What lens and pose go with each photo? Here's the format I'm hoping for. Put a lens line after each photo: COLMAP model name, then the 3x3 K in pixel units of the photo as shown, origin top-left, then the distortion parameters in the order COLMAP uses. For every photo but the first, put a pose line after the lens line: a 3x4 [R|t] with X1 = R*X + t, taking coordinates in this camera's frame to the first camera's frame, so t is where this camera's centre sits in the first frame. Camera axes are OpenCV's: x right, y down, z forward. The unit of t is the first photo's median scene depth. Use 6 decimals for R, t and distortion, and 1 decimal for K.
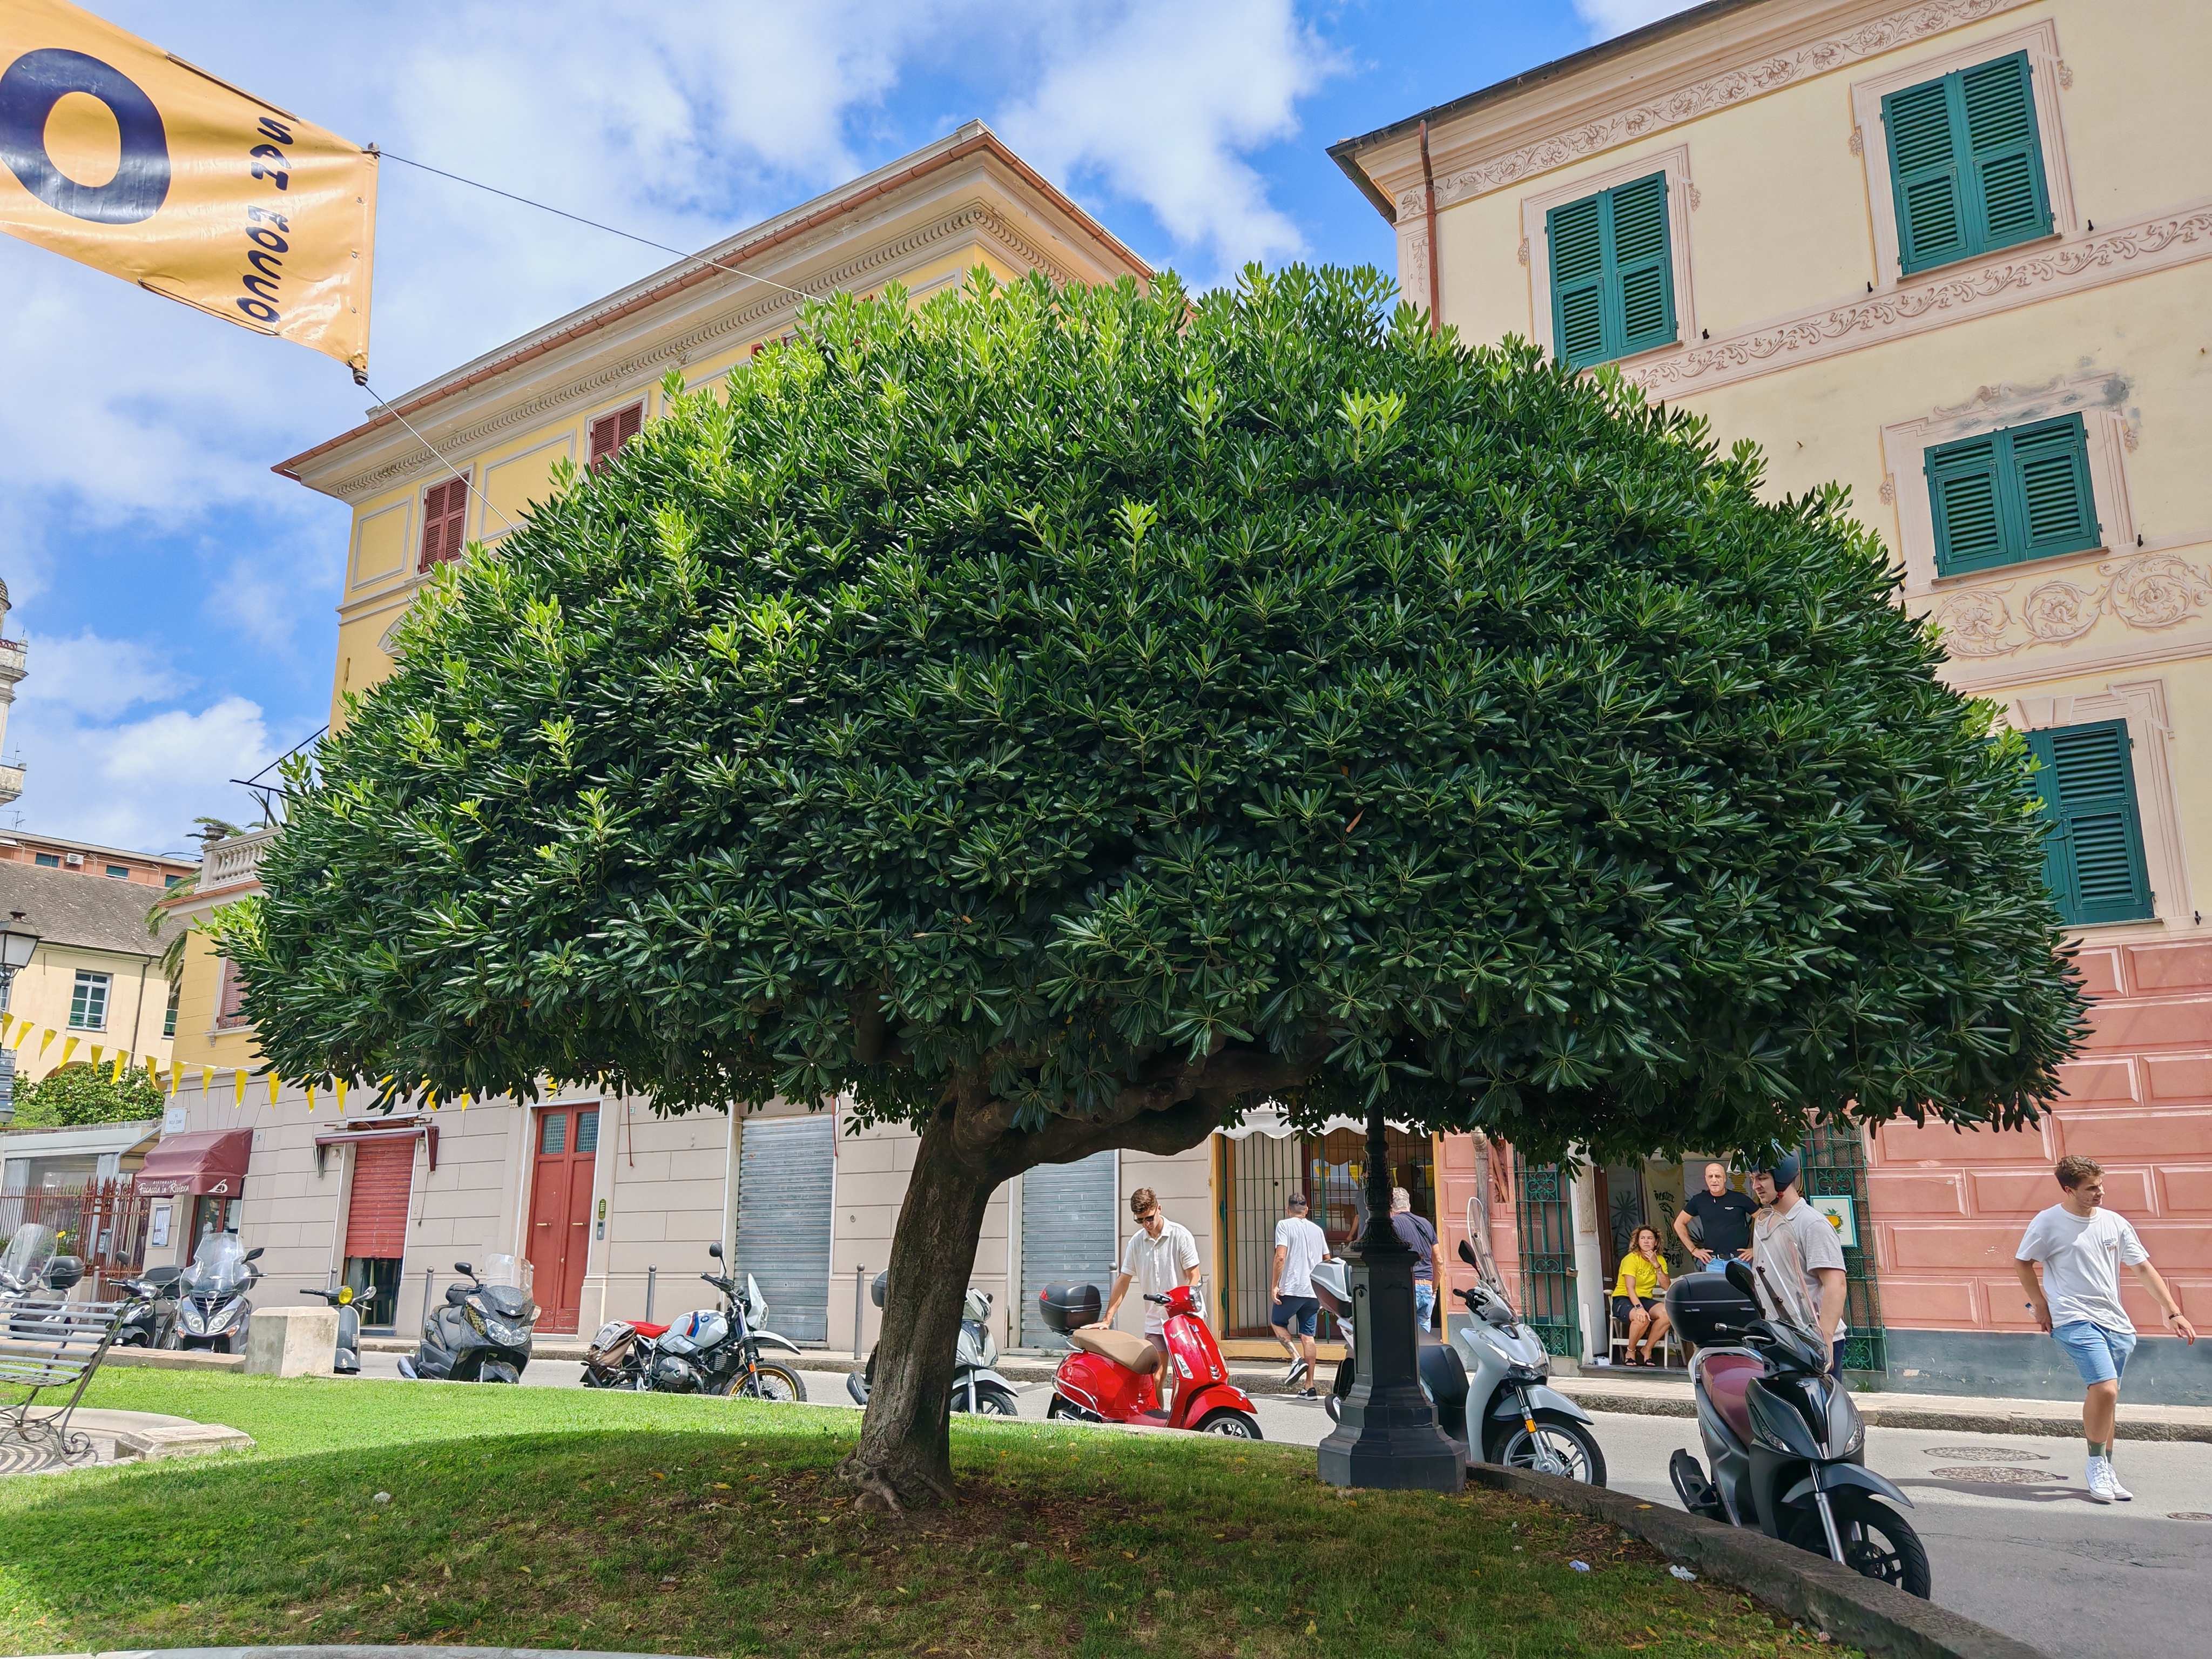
lens RADIAL K [[1784.5, 0, 1109.0], [0, 1784.5, 823.7], [0, 0, 1]] dist [0.077501, -0.098721]
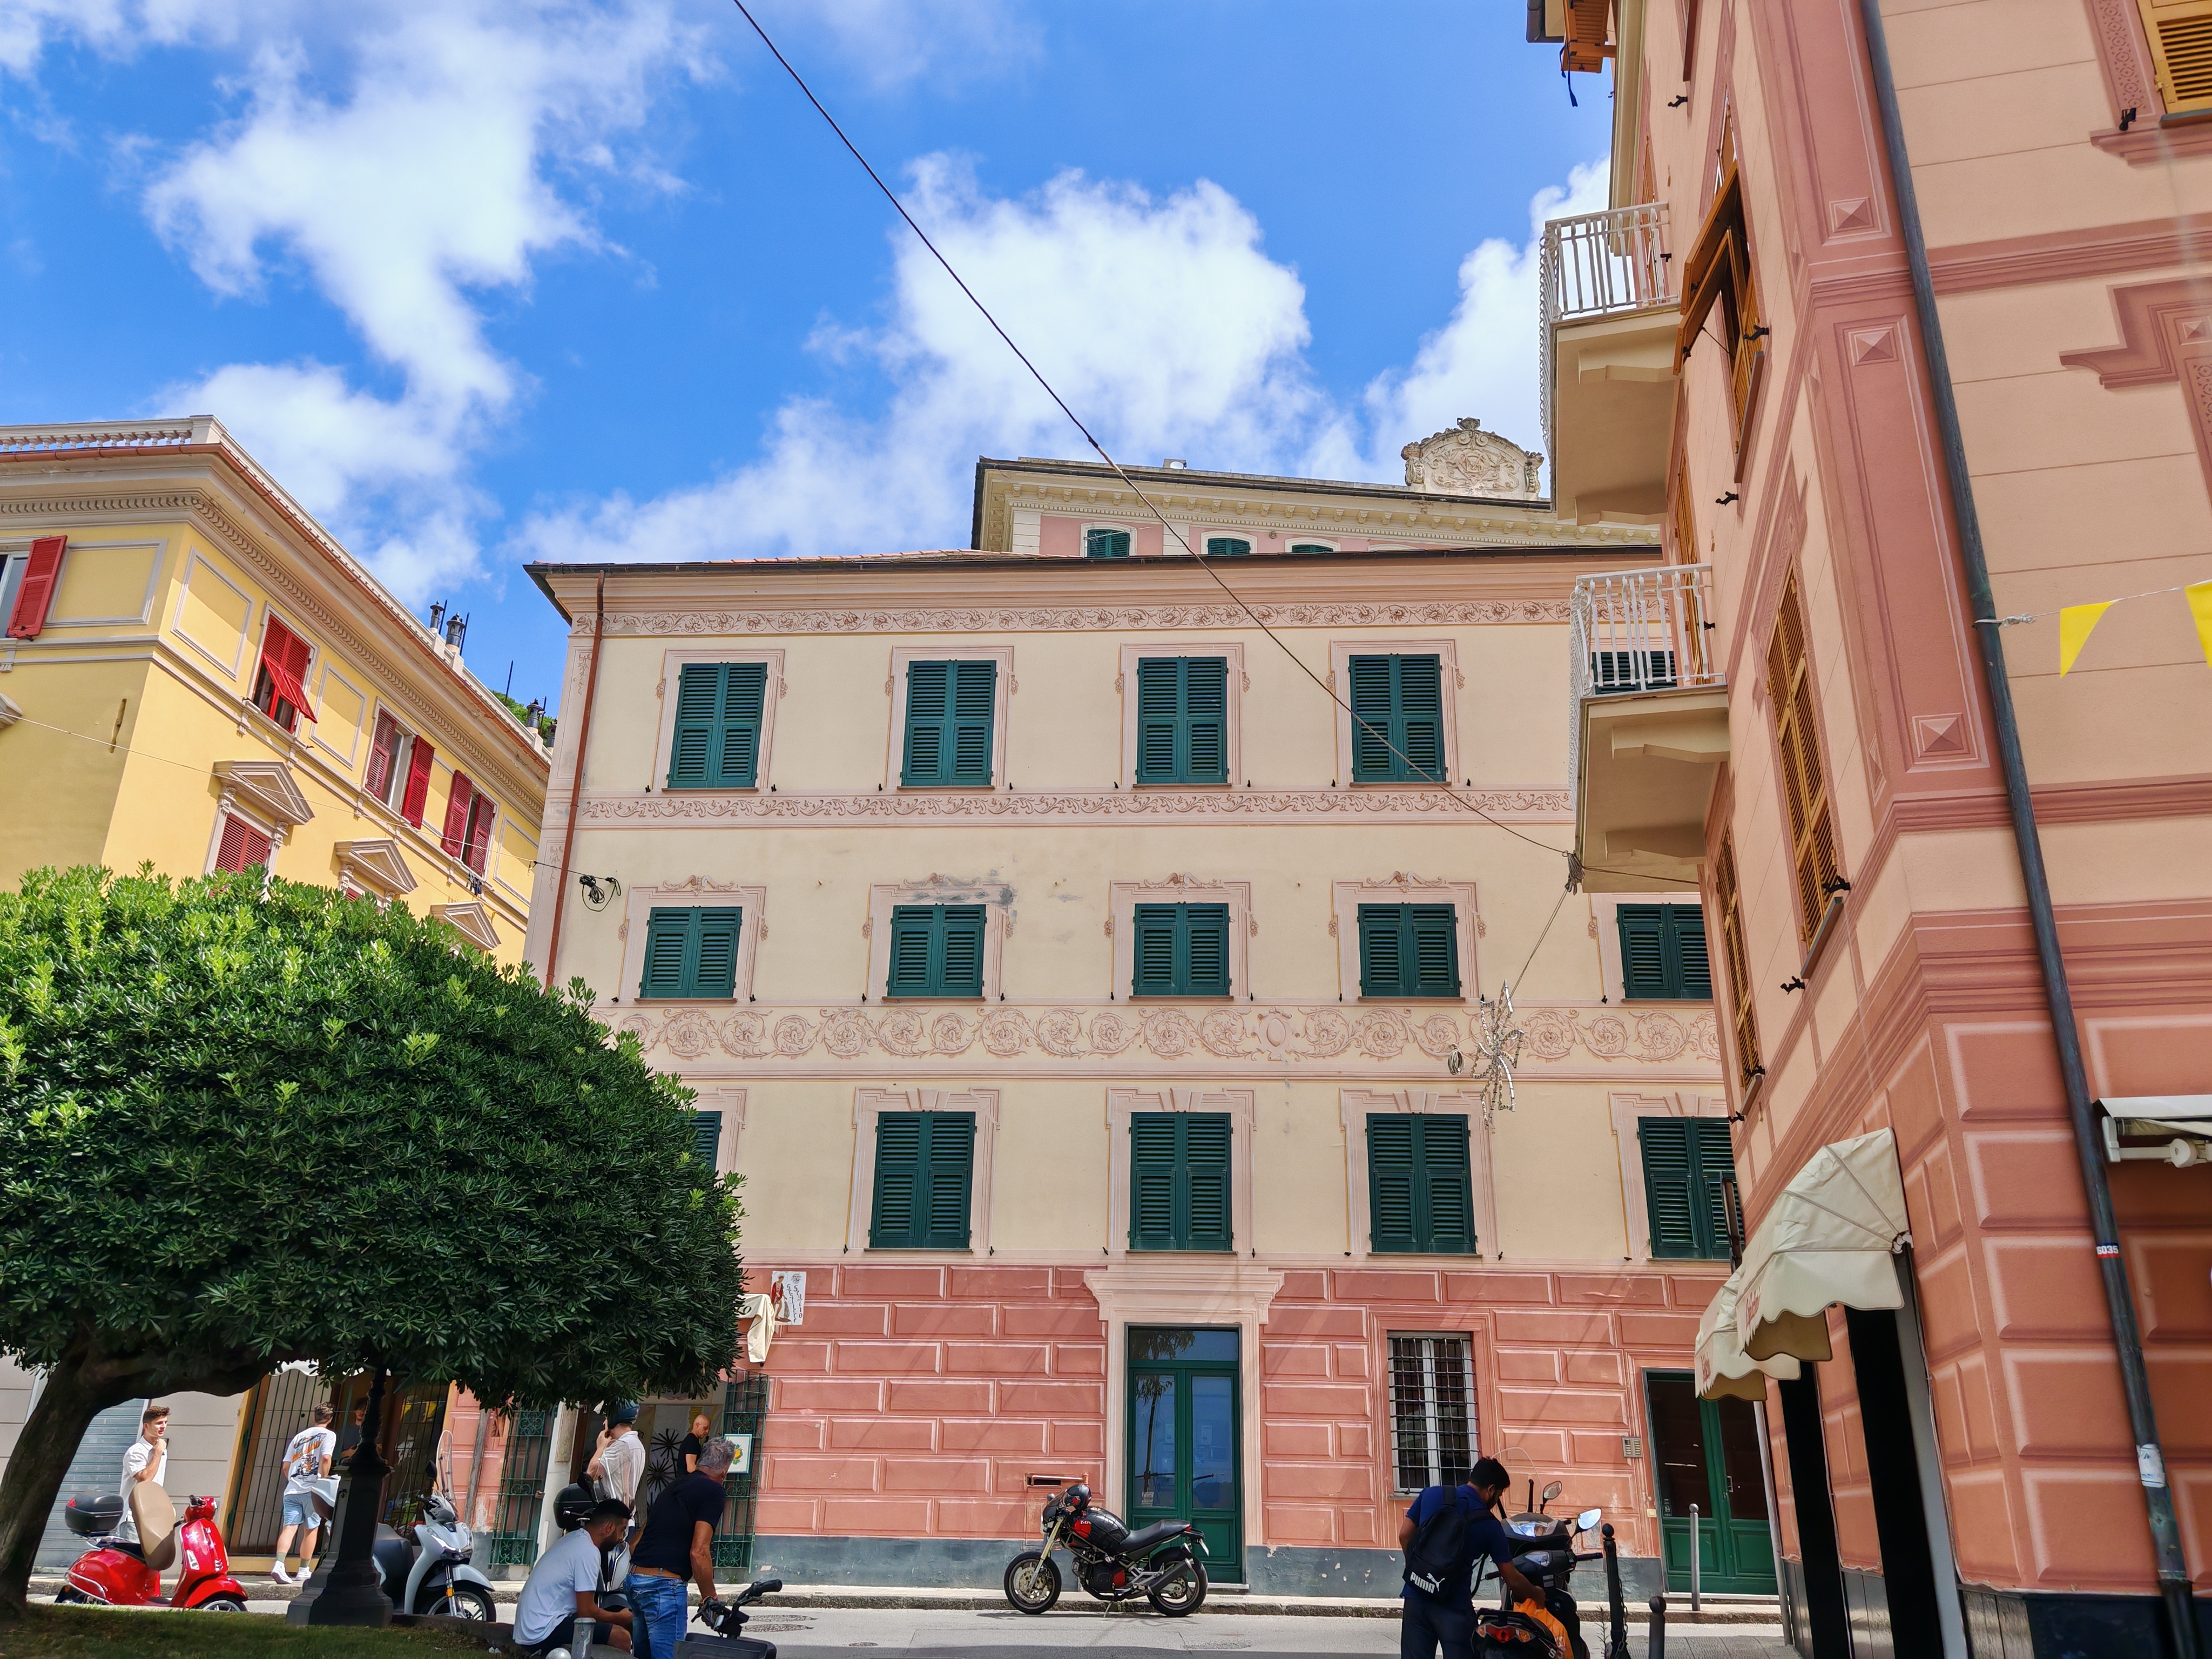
lens RADIAL K [[1784.5, 0, 1183.2], [0, 1784.5, 782.8], [0, 0, 1]] dist [0.077501, -0.098721]
pose [[0.867677, 0.195406, 0.457115, -0.109672], [-0.128302, 0.976380, -0.173841, -0.277783], [-0.480287, 0.092189, 0.872253, -1.356762]]
